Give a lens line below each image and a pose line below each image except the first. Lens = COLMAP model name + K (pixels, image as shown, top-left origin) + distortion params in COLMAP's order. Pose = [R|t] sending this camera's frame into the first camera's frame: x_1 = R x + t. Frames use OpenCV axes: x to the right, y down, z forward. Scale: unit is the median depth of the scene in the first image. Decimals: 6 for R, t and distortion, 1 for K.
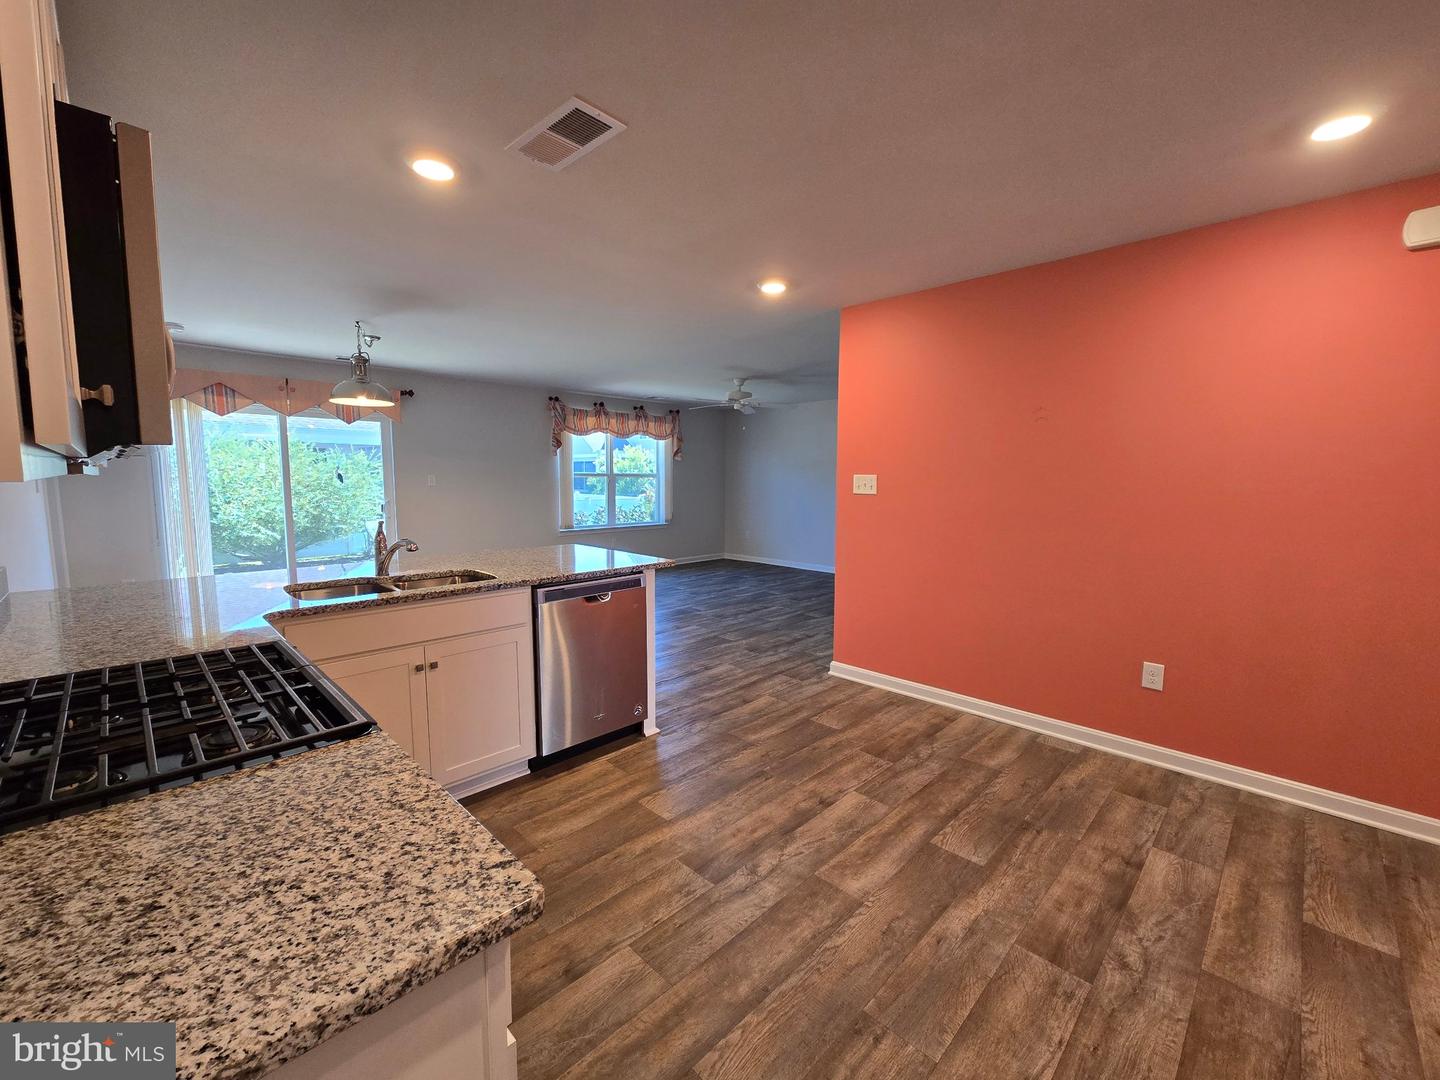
lens RADIAL K [[593.0, 0, 716.2], [0, 593.0, 539.5], [0, 0, 1]] dist [-0.001522, 0.000175]
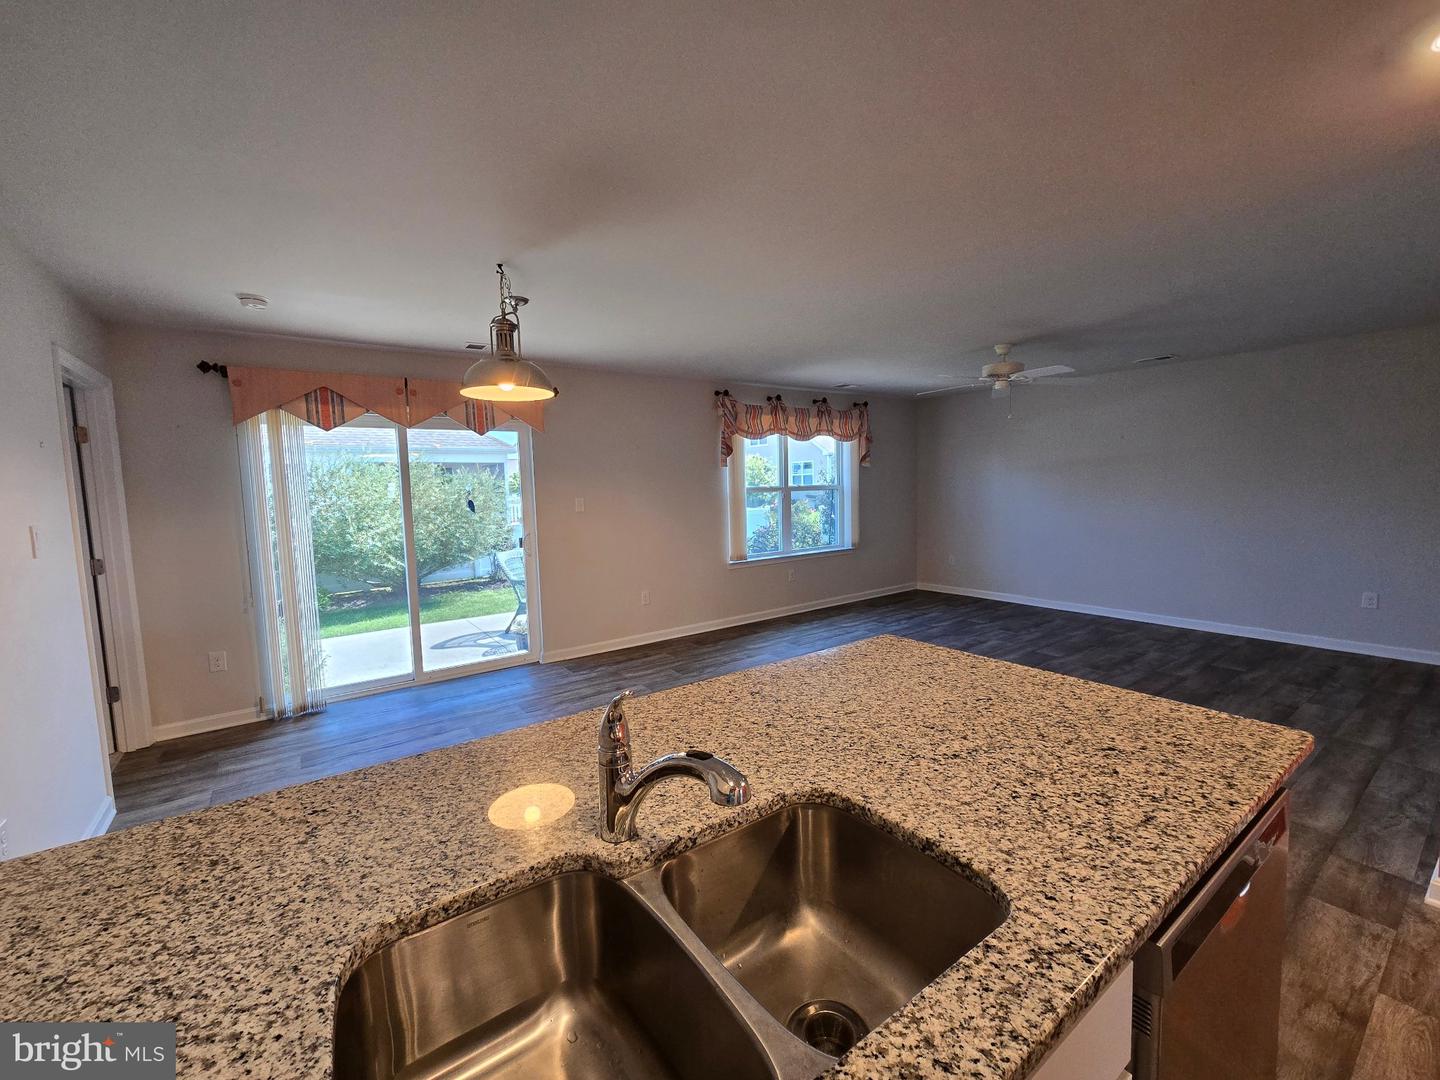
lens RADIAL K [[593.0, 0, 716.2], [0, 593.0, 539.5], [0, 0, 1]] dist [-0.001522, 0.000175]
pose [[0.986474, -0.017582, -0.162973, -0.155307], [0.015858, 0.999804, -0.011874, -0.036698], [0.163150, 0.009129, 0.986559, 0.232621]]
